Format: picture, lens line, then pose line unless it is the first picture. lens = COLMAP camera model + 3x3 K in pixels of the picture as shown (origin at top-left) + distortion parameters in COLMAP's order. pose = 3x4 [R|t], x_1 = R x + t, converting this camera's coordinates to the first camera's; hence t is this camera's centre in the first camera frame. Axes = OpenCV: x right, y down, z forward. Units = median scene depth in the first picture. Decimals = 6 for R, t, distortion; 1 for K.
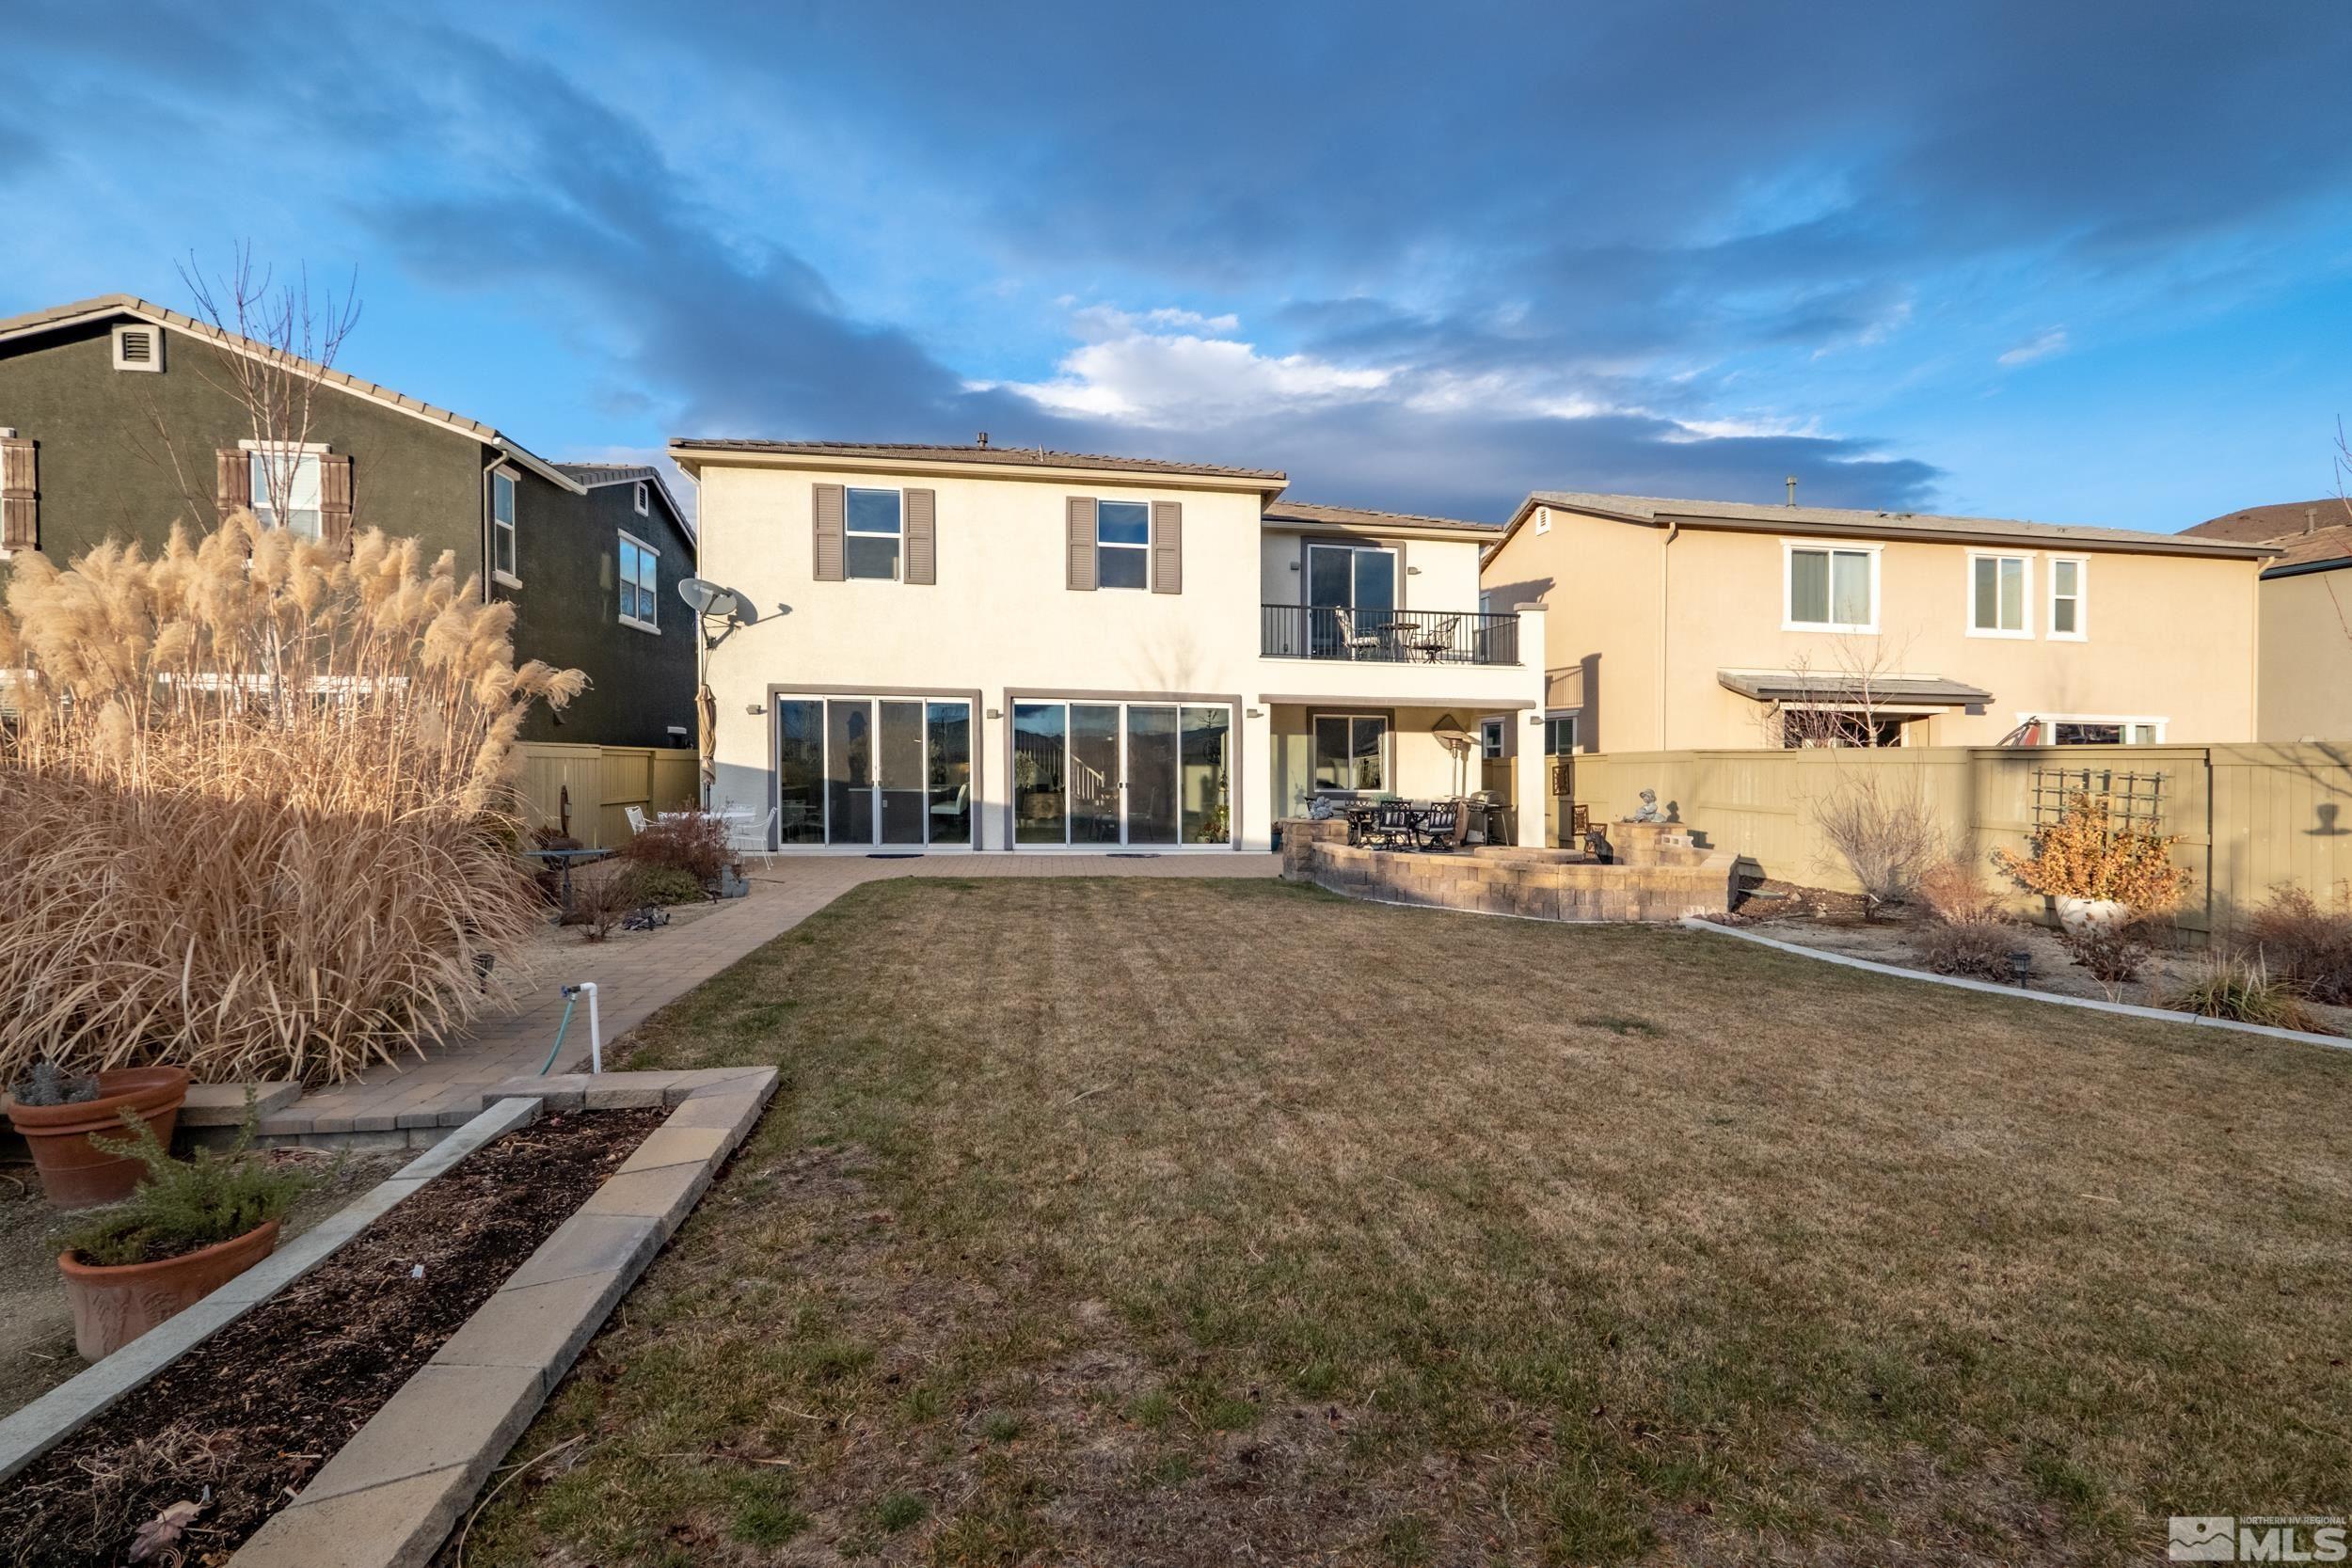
lens RADIAL K [[1021.4, 0, 1180.8], [0, 1021.4, 781.9], [0, 0, 1]] dist [-0.004251, 0.000256]
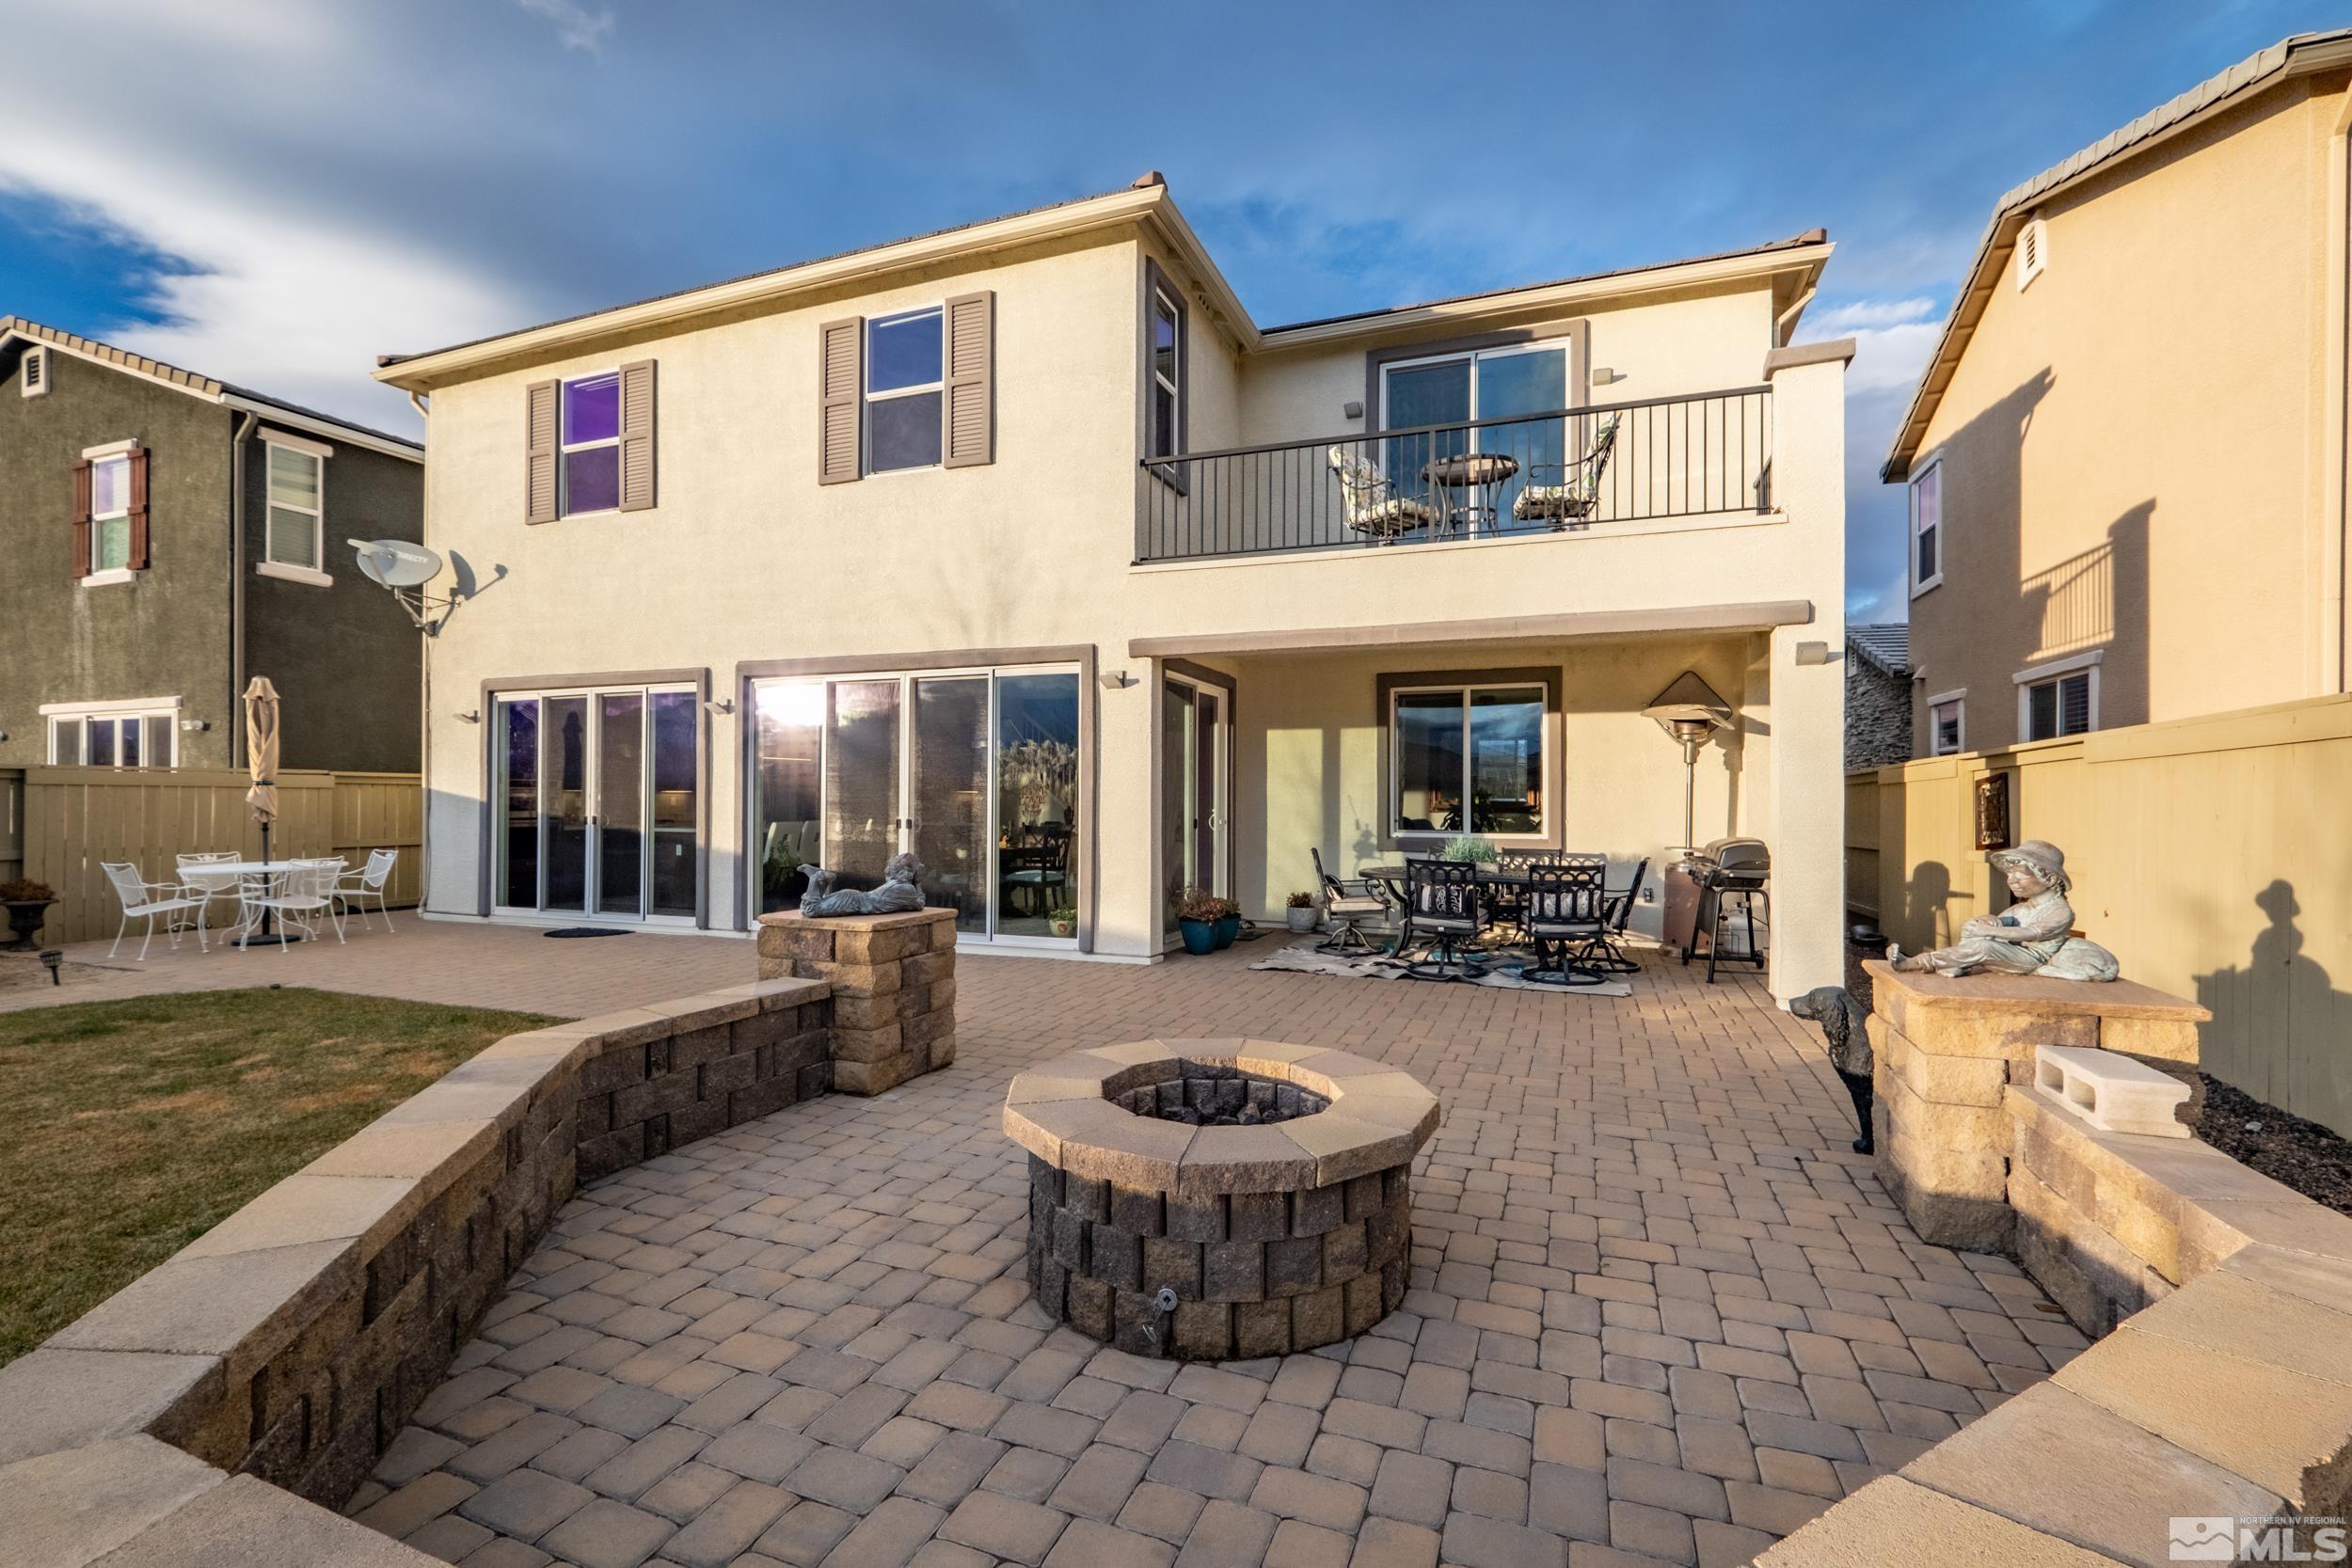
lens RADIAL K [[1021.4, 0, 1157.8], [0, 1021.4, 821.6], [0, 0, 1]] dist [-0.004251, 0.000256]
pose [[0.875799, 0.000377, -0.482677, 0.331105], [0.000789, 0.999997, 0.002212, 0.001236], [0.482676, -0.002318, 0.875796, 0.578425]]
